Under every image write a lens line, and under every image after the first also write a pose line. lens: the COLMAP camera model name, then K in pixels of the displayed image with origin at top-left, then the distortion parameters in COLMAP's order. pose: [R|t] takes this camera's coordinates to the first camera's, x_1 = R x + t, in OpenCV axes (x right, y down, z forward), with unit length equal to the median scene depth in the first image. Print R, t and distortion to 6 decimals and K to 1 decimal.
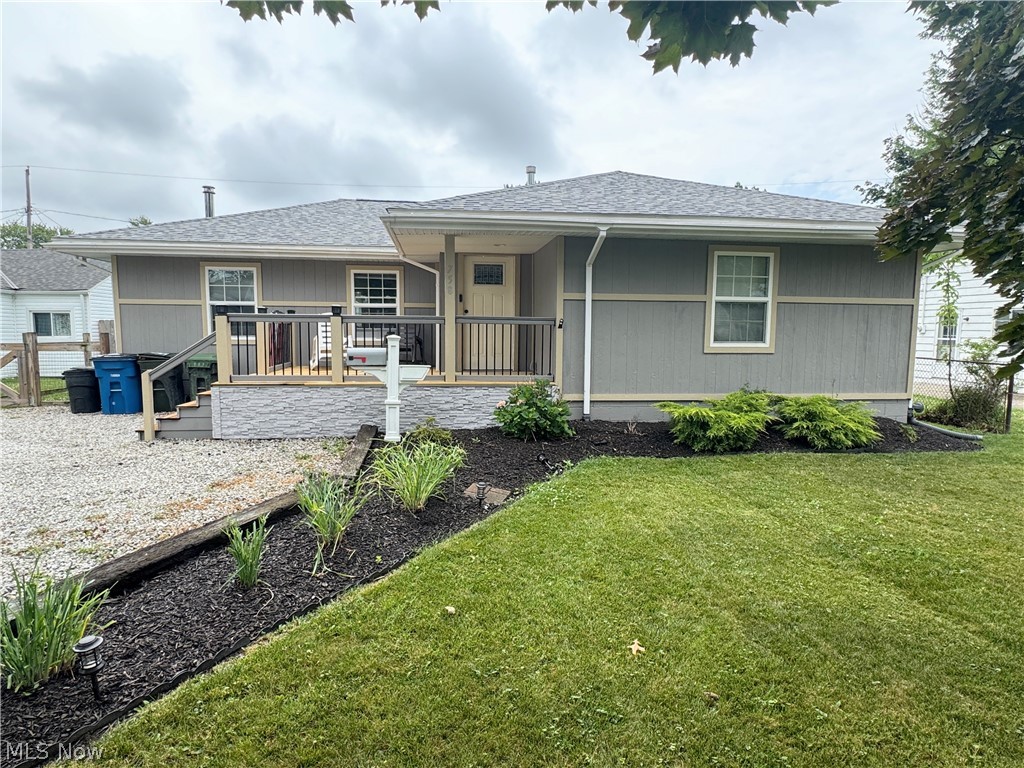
lens RADIAL K [[572.6, 0, 516.2], [0, 572.6, 383.9], [0, 0, 1]] dist [0.003276, 0.000118]
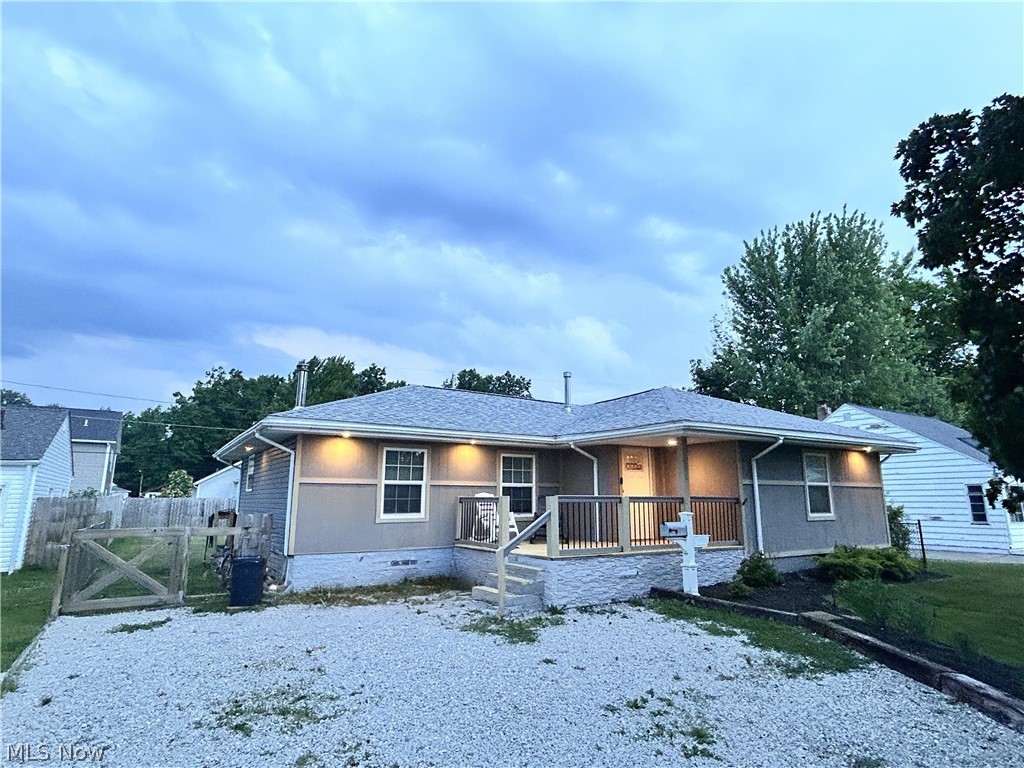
lens RADIAL K [[581.1, 0, 506.9], [0, 581.1, 380.2], [0, 0, 1]] dist [-0.017832, -0.001147]
pose [[0.901301, 0.082383, 0.425288, -1.070620], [0.047353, 0.957130, -0.285763, -0.012079], [-0.430598, 0.277697, 0.858761, -0.048987]]
